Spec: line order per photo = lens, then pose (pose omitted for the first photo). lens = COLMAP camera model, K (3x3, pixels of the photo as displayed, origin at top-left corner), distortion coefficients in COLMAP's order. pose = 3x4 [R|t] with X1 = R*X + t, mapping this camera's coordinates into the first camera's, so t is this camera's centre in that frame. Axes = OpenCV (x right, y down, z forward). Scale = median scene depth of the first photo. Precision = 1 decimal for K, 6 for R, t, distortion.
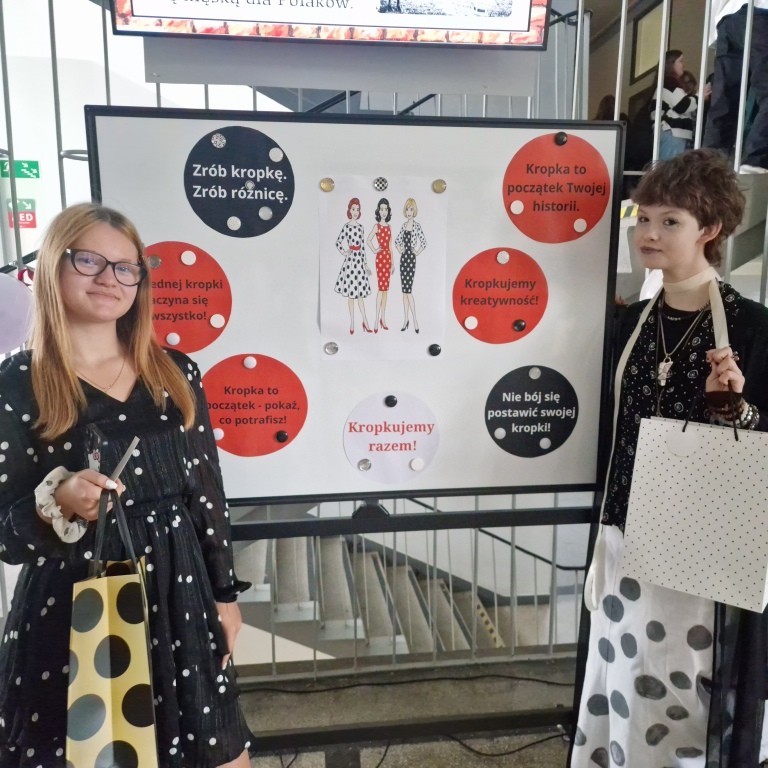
lens RADIAL K [[668.7, 0, 398.2], [0, 668.7, 388.1], [0, 0, 1]] dist [0.067356, -0.043260]
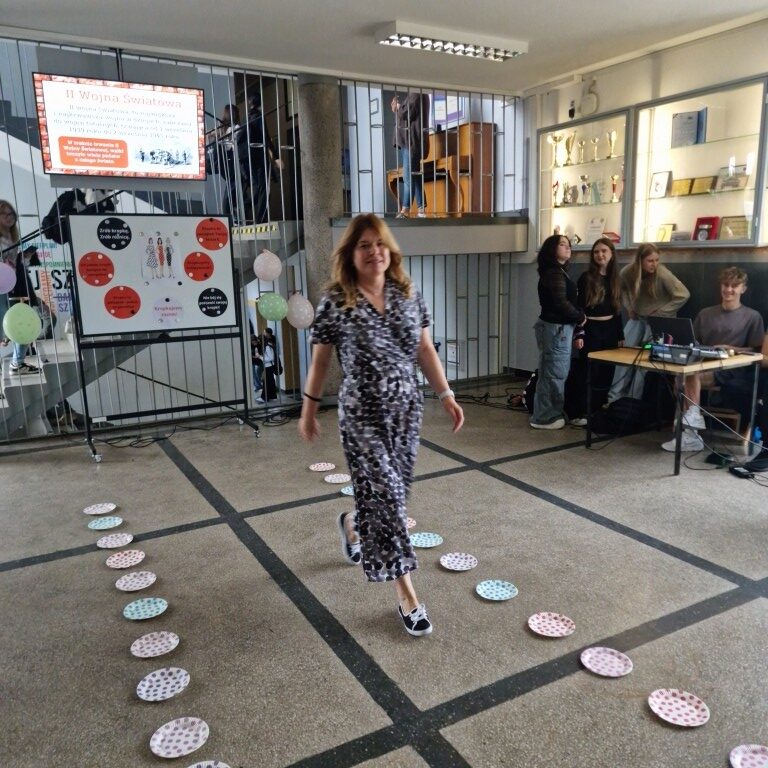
lens RADIAL K [[668.7, 0, 391.3], [0, 668.7, 392.8], [0, 0, 1]] dist [0.067356, -0.043260]
pose [[0.923120, -0.098093, 0.371790, -0.276137], [0.081804, 0.994878, 0.059378, 0.372386], [-0.375710, -0.024399, 0.926416, -2.514854]]
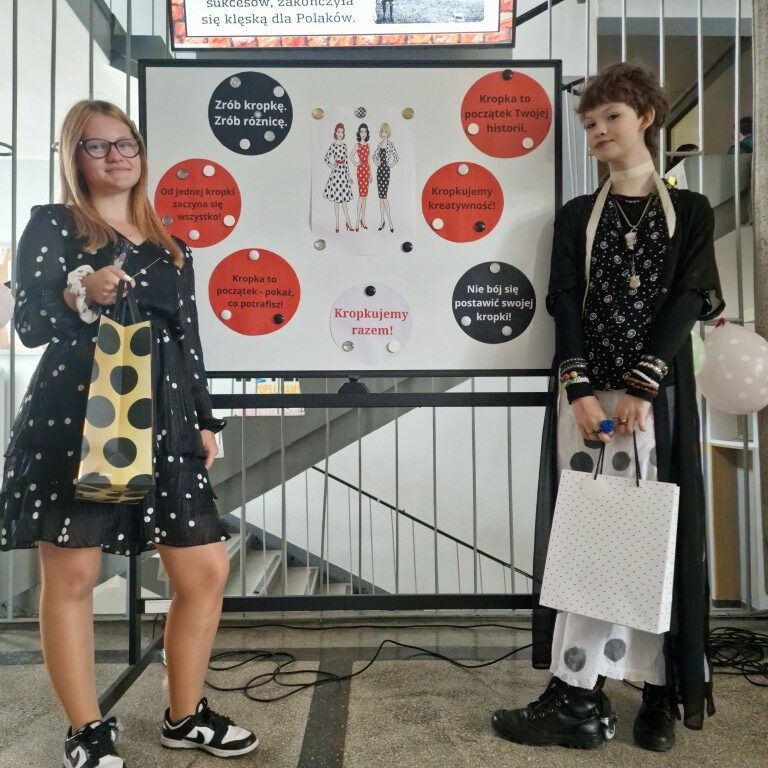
lens RADIAL K [[668.7, 0, 388.4], [0, 668.7, 393.9], [0, 0, 1]] dist [0.067356, -0.043260]
pose [[0.994159, -0.009111, -0.107541, 0.149939], [-0.010722, 0.983162, -0.182419, 0.425245], [0.107392, 0.182506, 0.977322, -0.122867]]
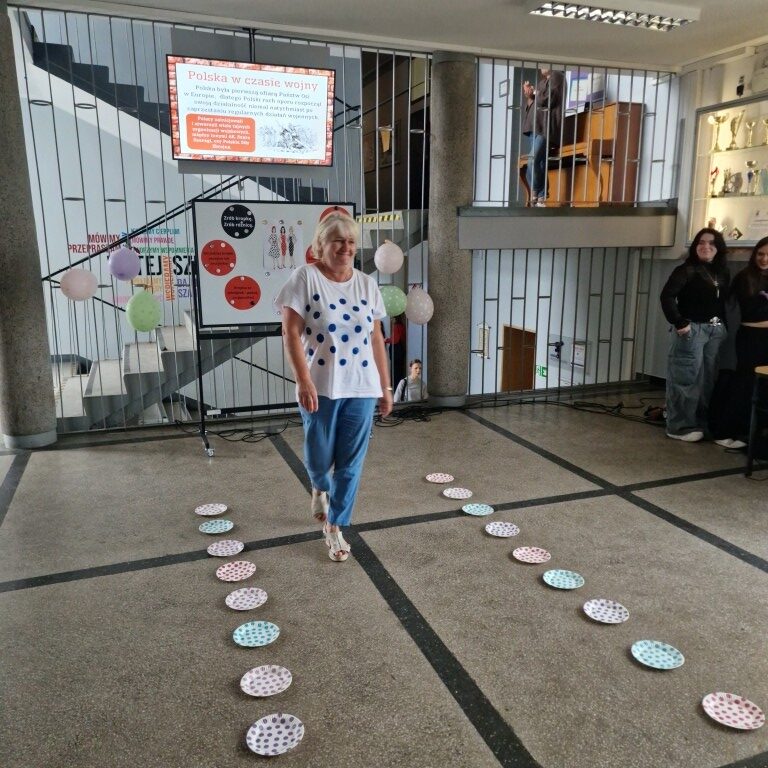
lens RADIAL K [[668.7, 0, 395.6], [0, 668.7, 386.0], [0, 0, 1]] dist [0.067356, -0.043260]
pose [[0.968972, -0.052112, 0.241614, -0.307218], [0.039140, 0.997538, 0.058182, 0.305828], [-0.244051, -0.046920, 0.968627, -2.223350]]
